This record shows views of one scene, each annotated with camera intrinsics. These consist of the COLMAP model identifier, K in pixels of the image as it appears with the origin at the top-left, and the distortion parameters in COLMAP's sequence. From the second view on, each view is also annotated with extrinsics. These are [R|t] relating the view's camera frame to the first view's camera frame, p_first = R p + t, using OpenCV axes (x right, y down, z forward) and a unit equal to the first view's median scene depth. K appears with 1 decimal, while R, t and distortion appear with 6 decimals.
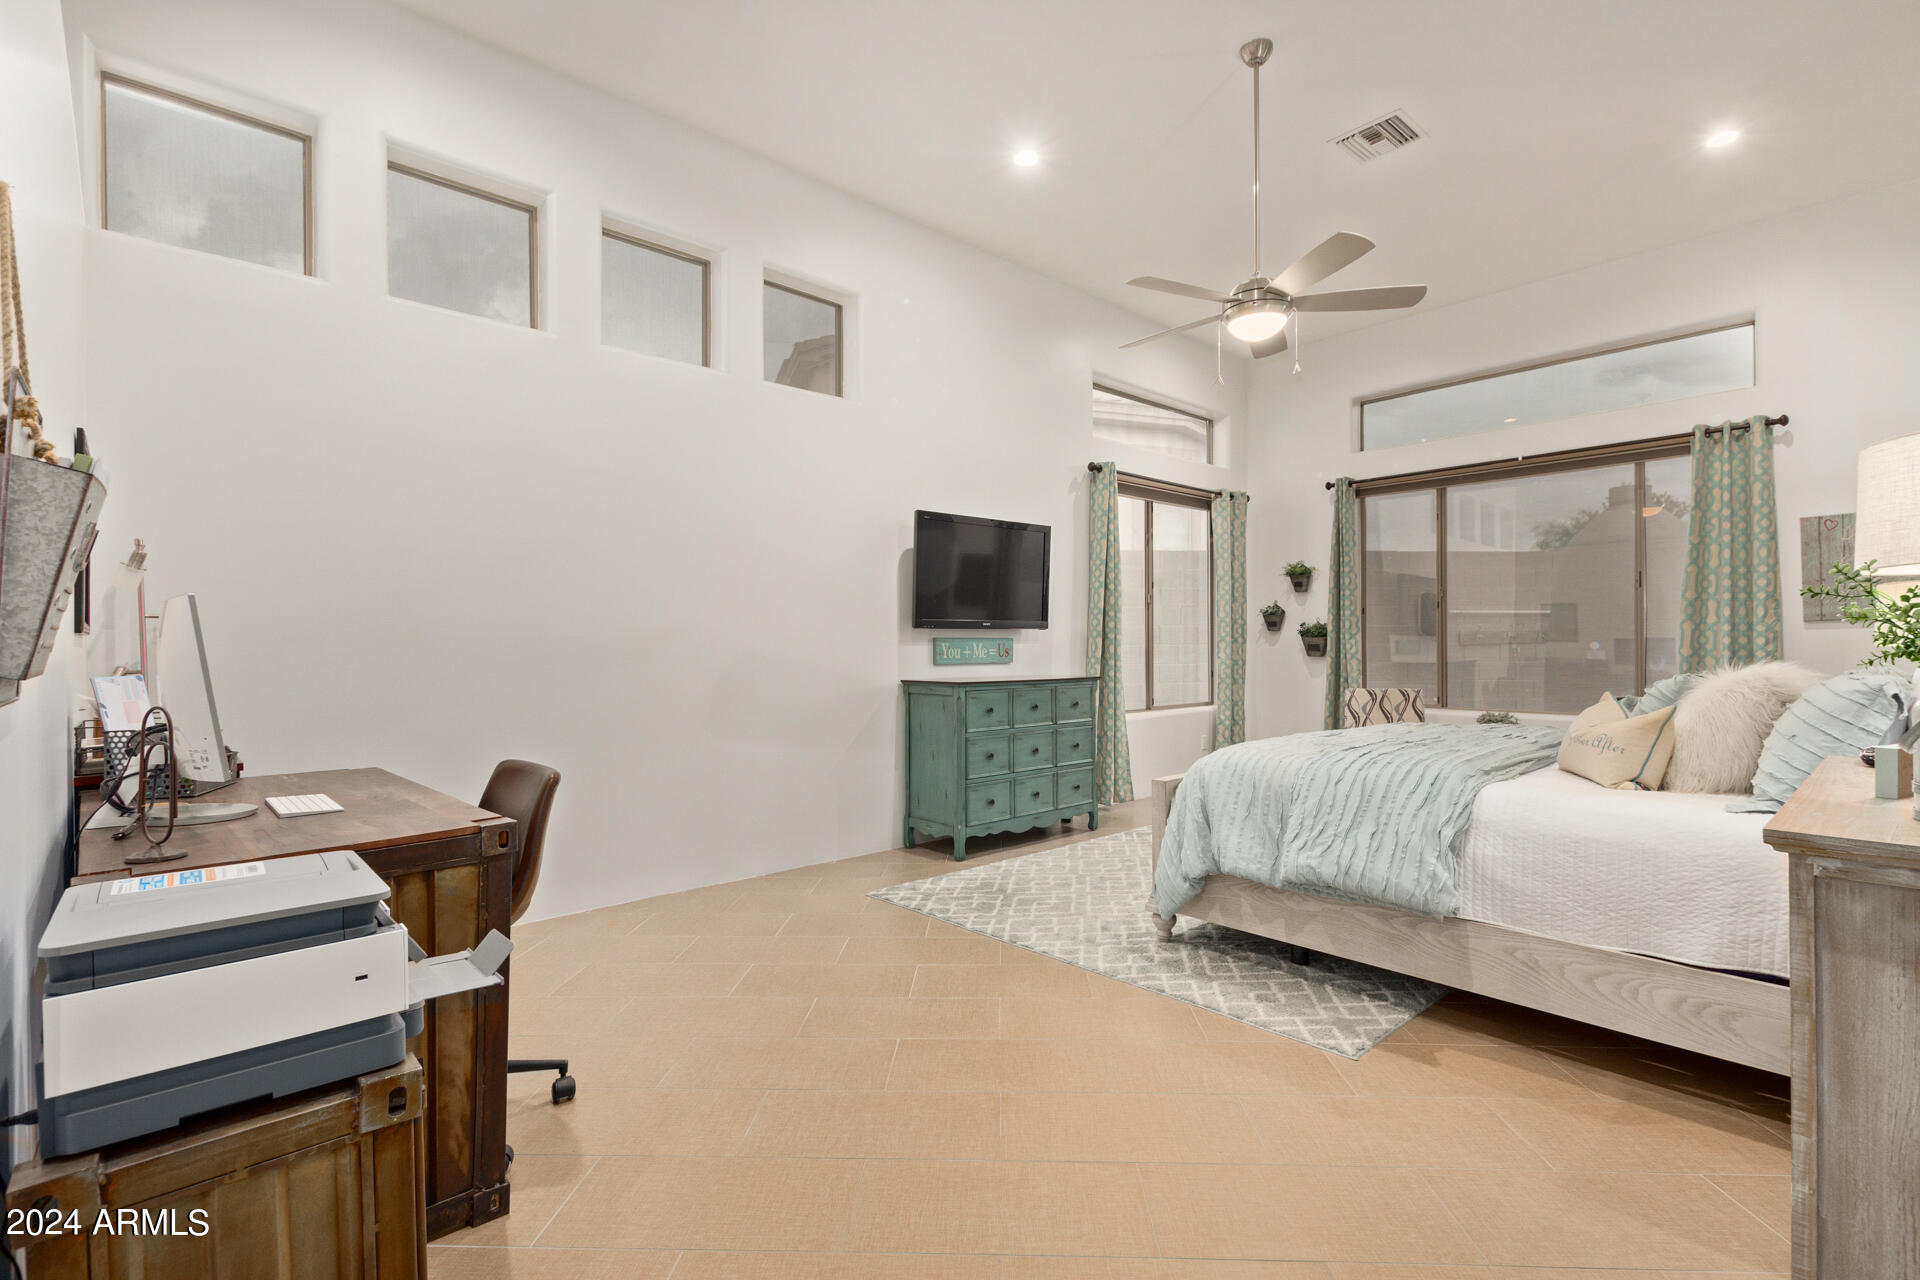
lens RADIAL K [[880.5, 0, 955.5], [0, 880.5, 644.7], [0, 0, 1]] dist [0.001443, -0.000173]
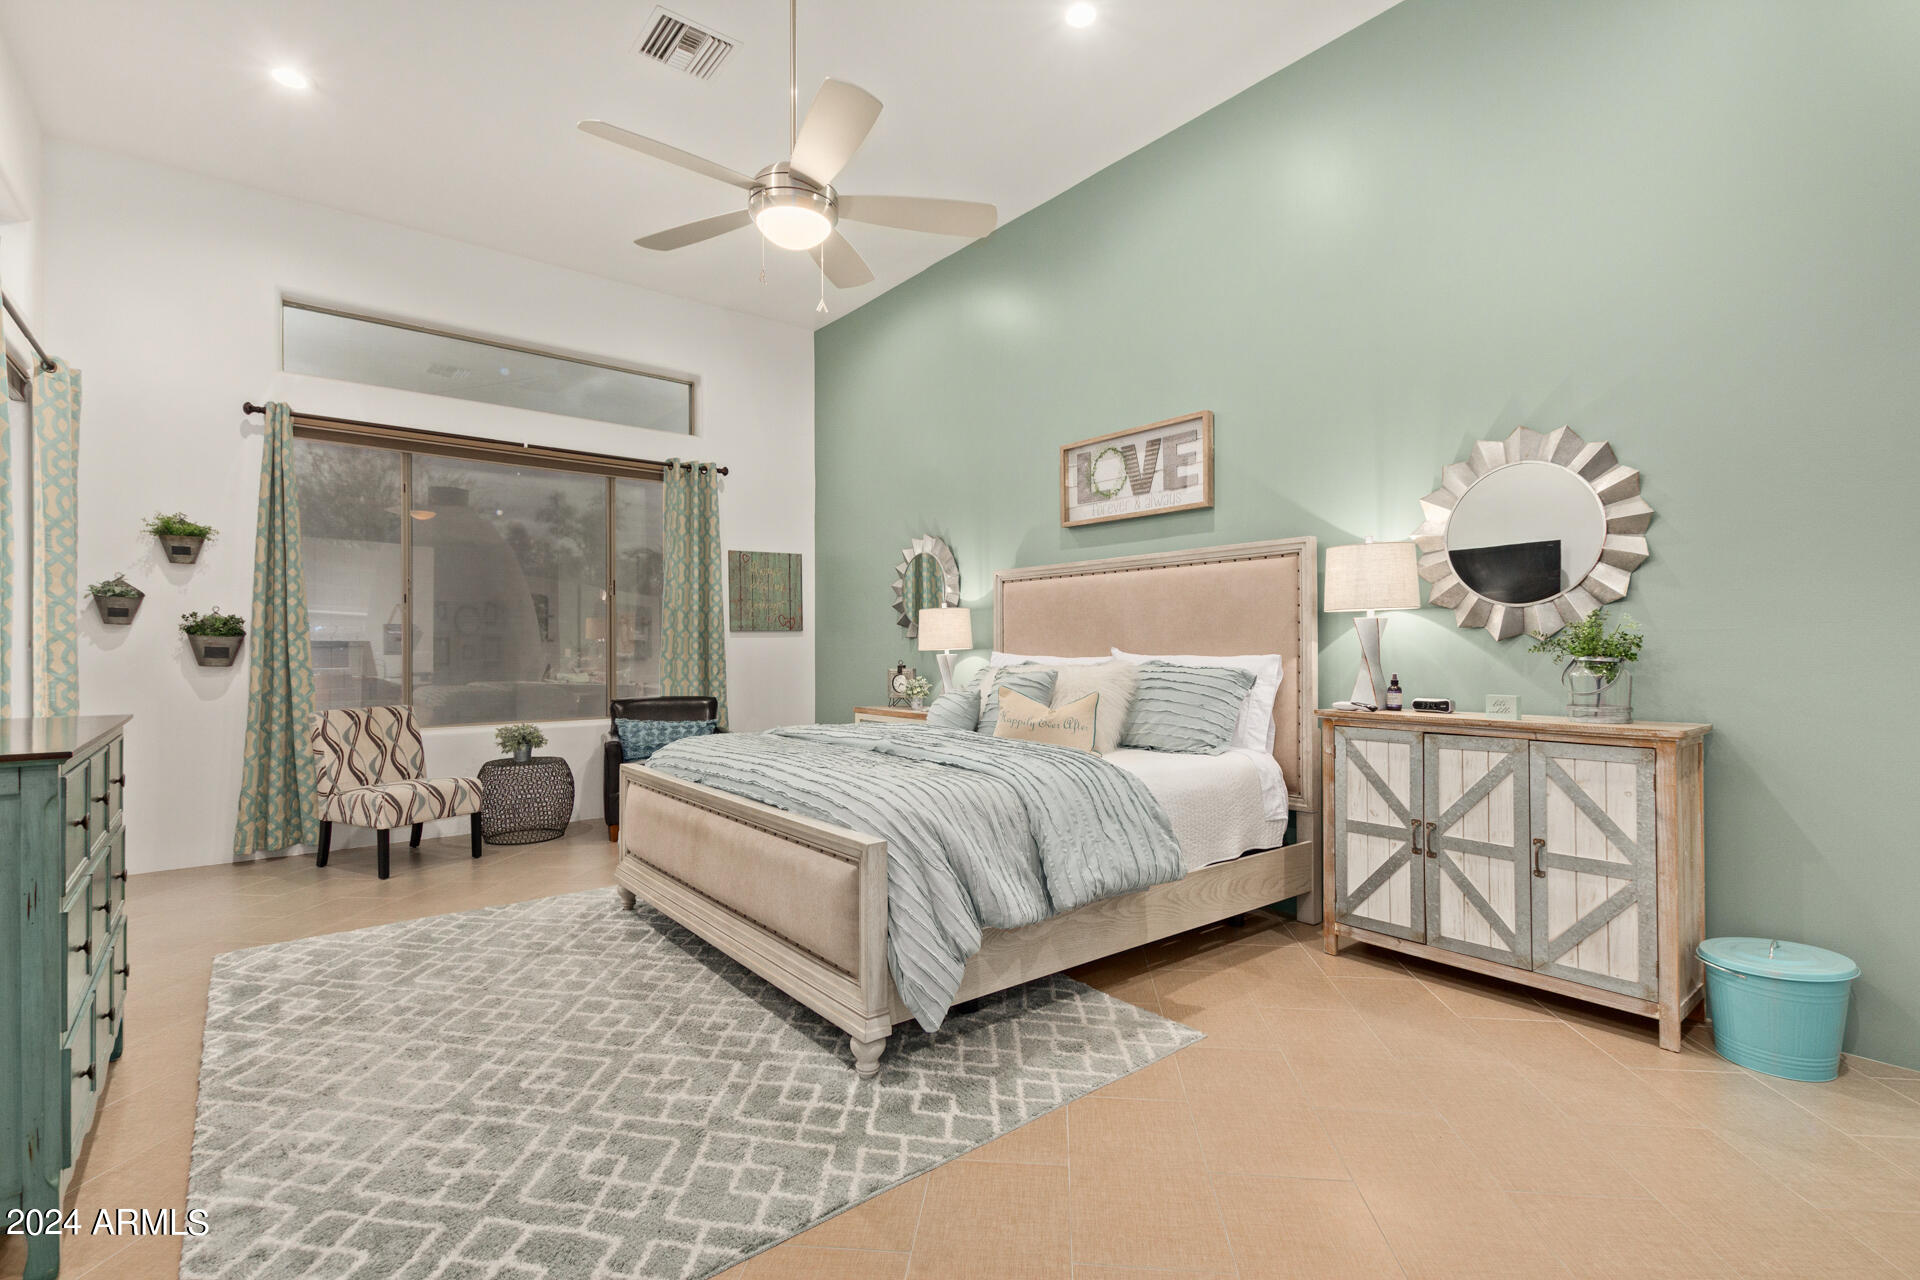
lens RADIAL K [[880.5, 0, 969.9], [0, 880.5, 646.0], [0, 0, 1]] dist [0.001443, -0.000173]
pose [[0.039469, 0.006690, 0.999198, -0.357887], [-0.000974, 0.999977, -0.006657, 0.003795], [-0.999220, -0.000710, 0.039474, 0.711867]]
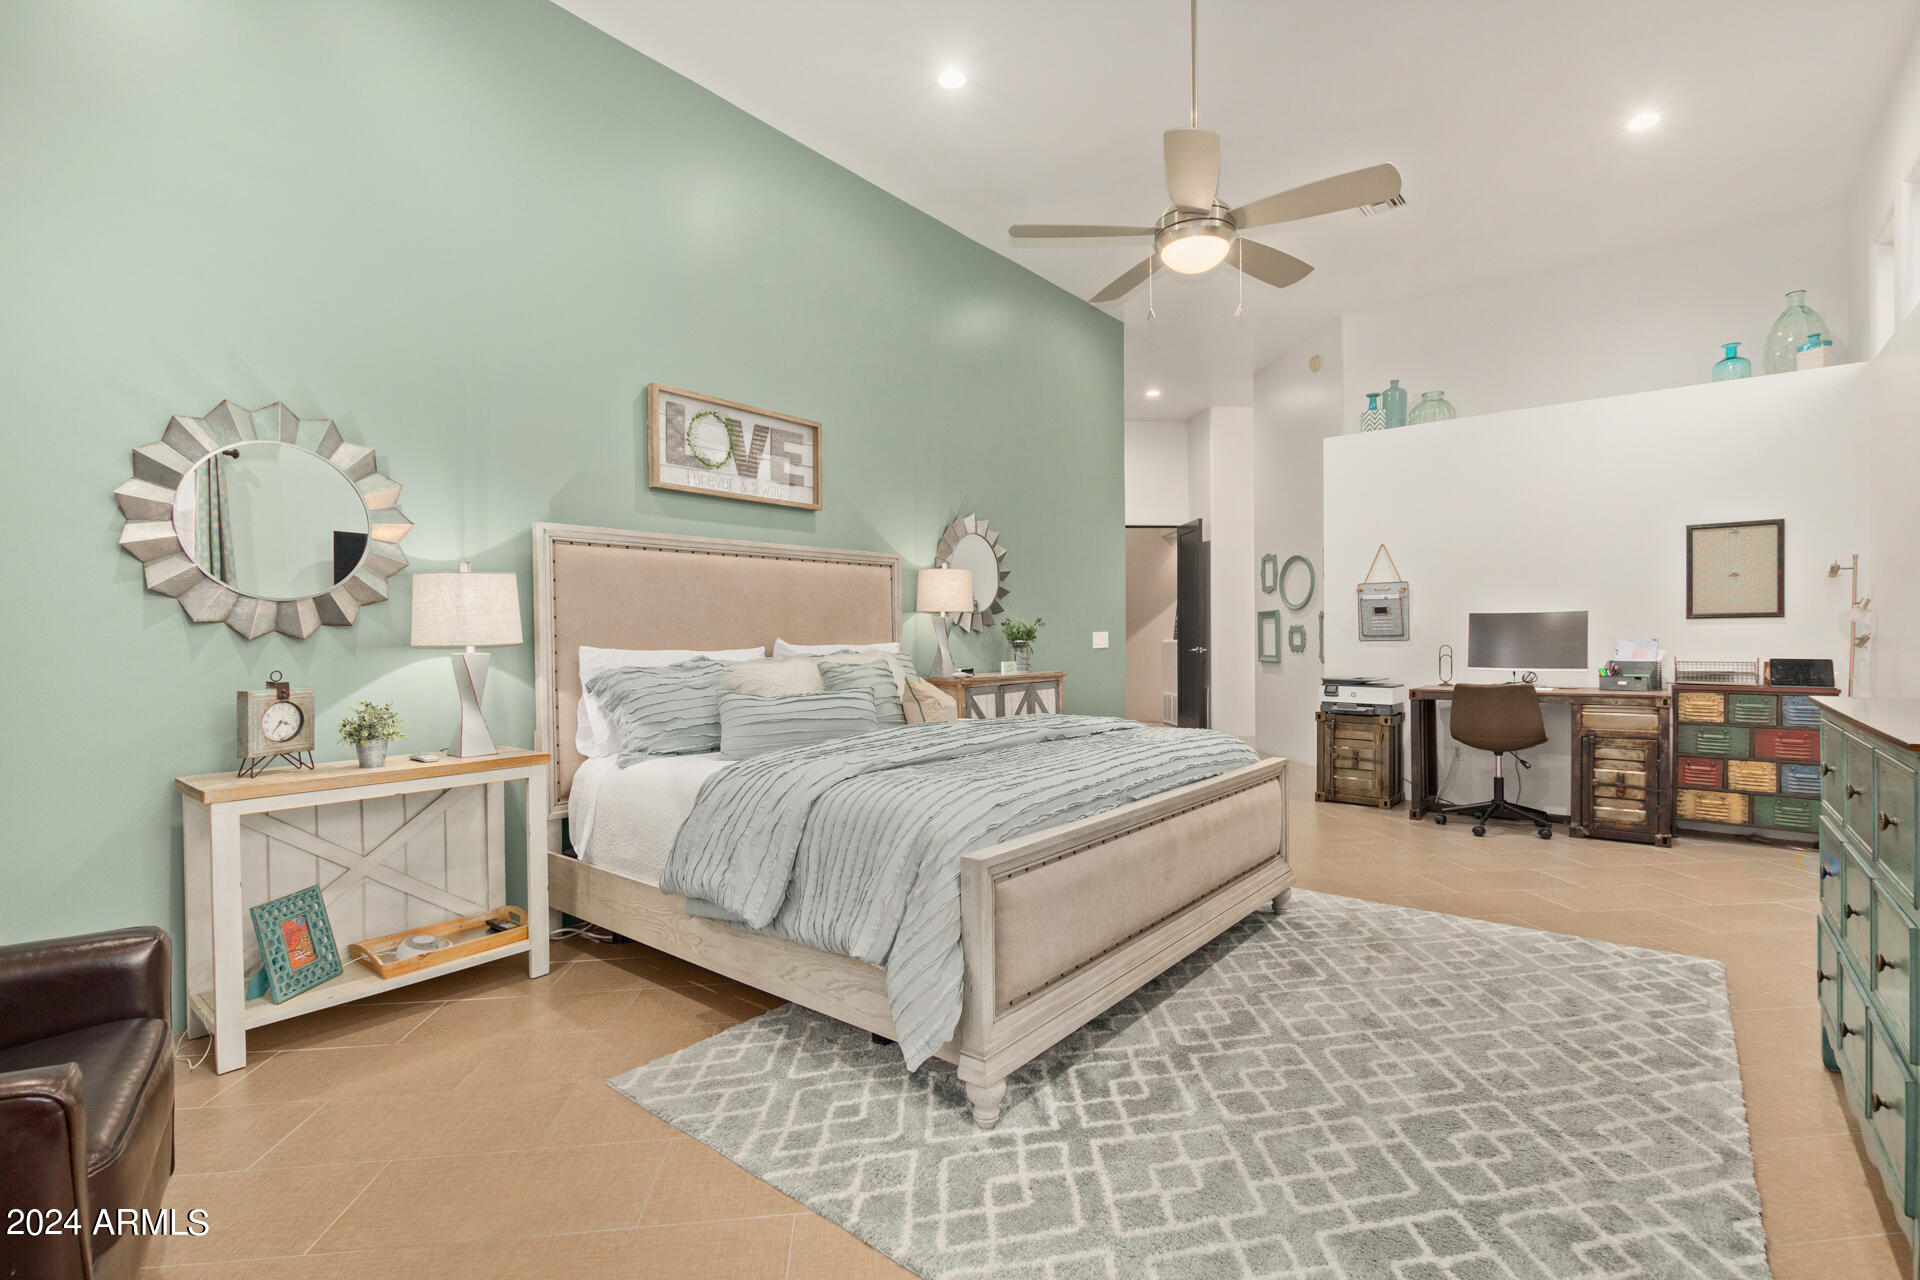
lens RADIAL K [[880.5, 0, 974.2], [0, 880.5, 641.4], [0, 0, 1]] dist [0.001443, -0.000173]
pose [[-0.984205, 0.020984, -0.175787, 0.342634], [0.020600, 0.999780, 0.004007, 0.002827], [0.175832, 0.000323, -0.984420, 1.326319]]
